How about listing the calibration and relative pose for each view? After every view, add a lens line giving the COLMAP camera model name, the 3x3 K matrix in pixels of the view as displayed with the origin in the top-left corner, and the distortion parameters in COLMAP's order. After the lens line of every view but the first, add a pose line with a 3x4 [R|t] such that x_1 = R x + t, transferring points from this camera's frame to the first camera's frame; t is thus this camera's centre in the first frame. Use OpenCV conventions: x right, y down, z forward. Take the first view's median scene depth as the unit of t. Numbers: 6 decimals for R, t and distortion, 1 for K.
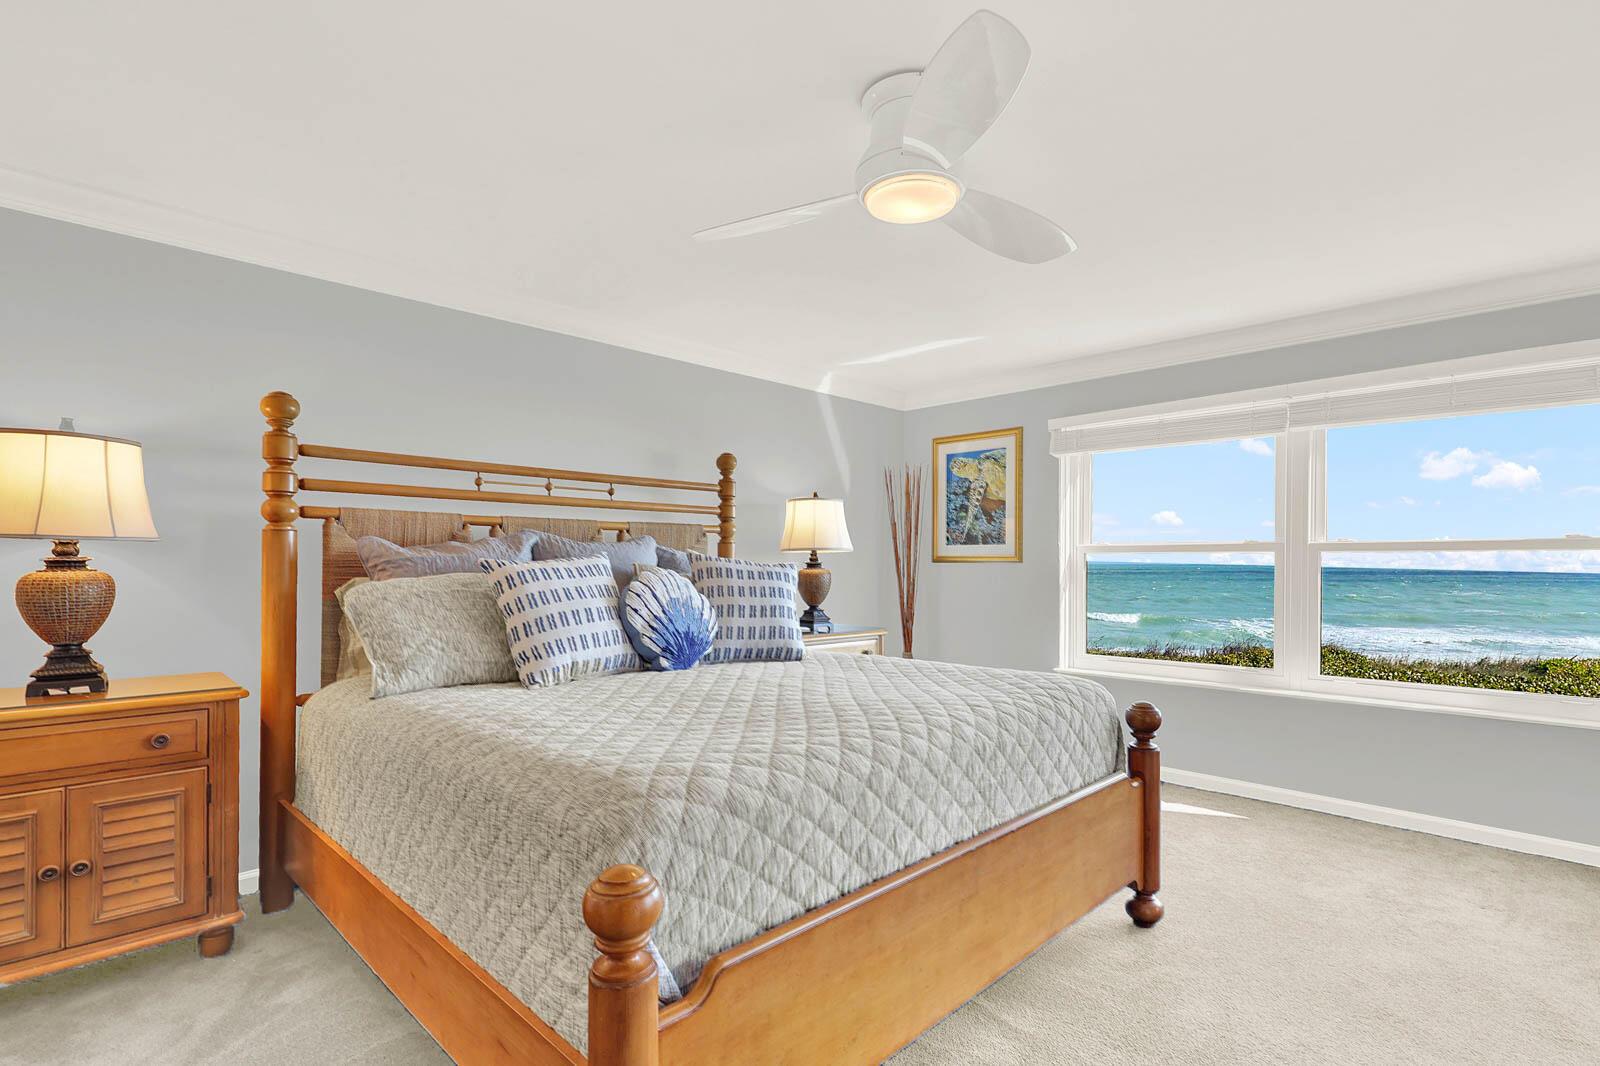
lens RADIAL K [[768.7, 0, 800.0], [0, 768.7, 533.0], [0, 0, 1]] dist [-0.001013, -0.000161]
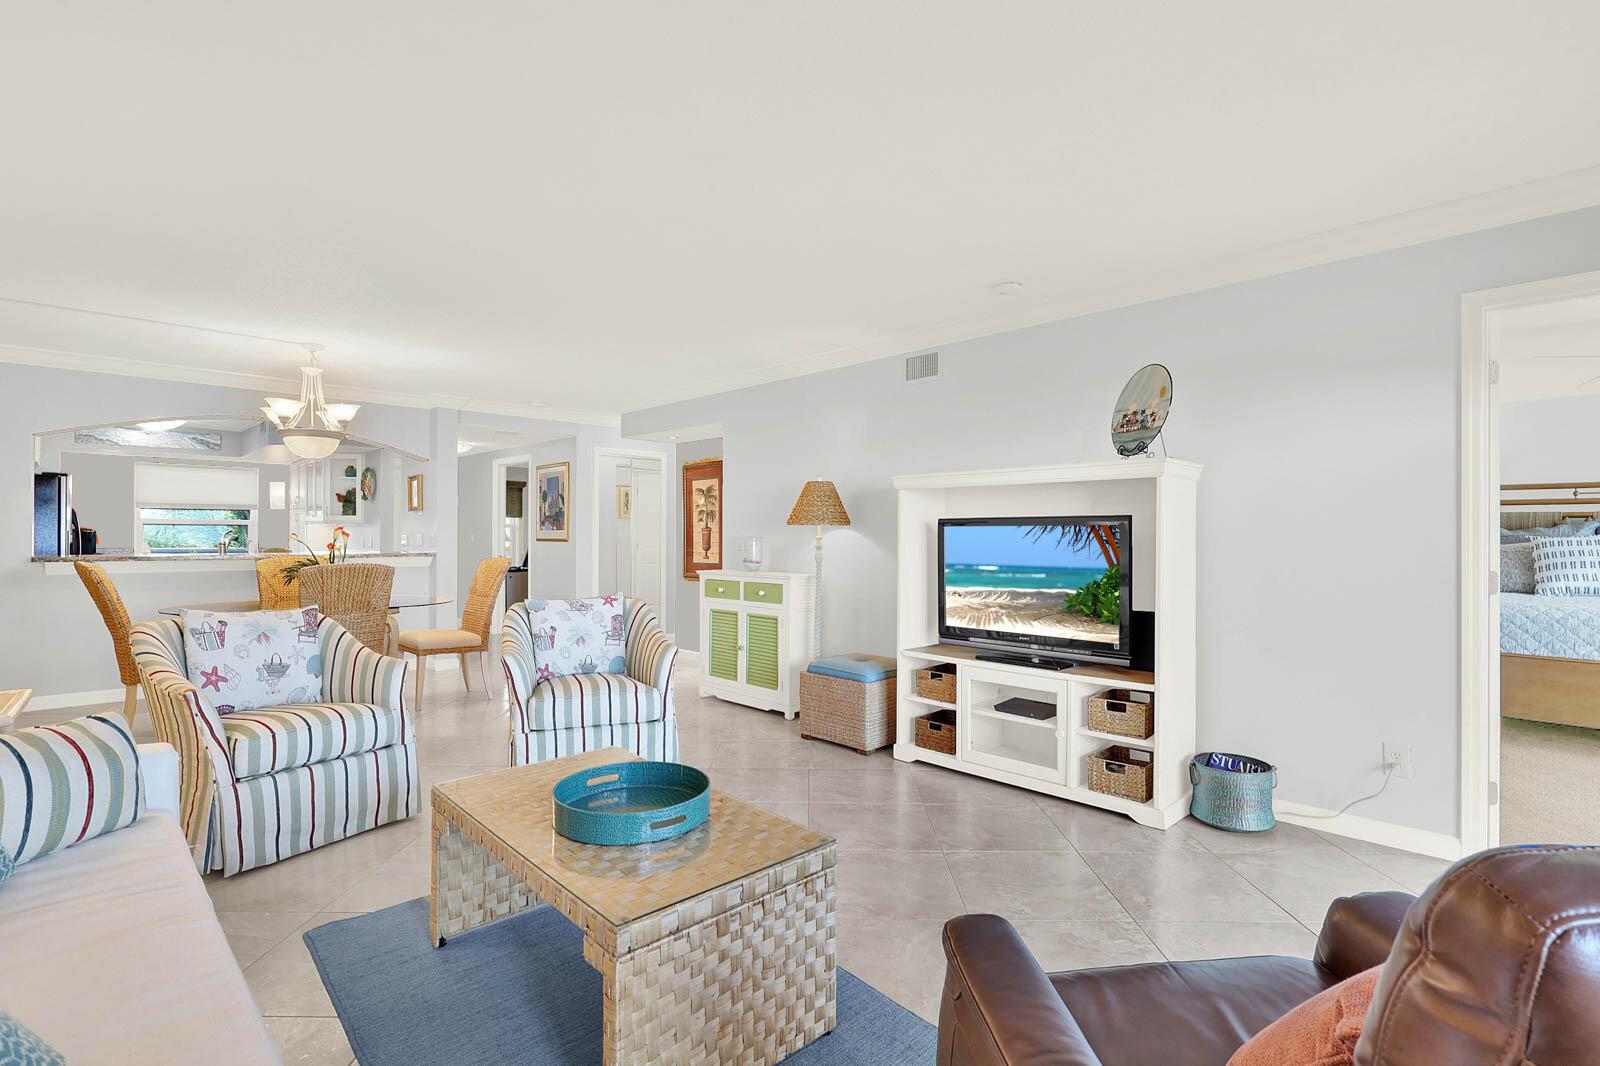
lens RADIAL K [[768.7, 0, 800.0], [0, 768.7, 533.0], [0, 0, 1]] dist [-0.001013, -0.000161]
pose [[-0.030194, -0.002680, -0.999540, 0.938847], [0.029442, 0.999560, -0.003569, -0.013883], [0.999110, -0.029536, -0.030102, -0.502881]]
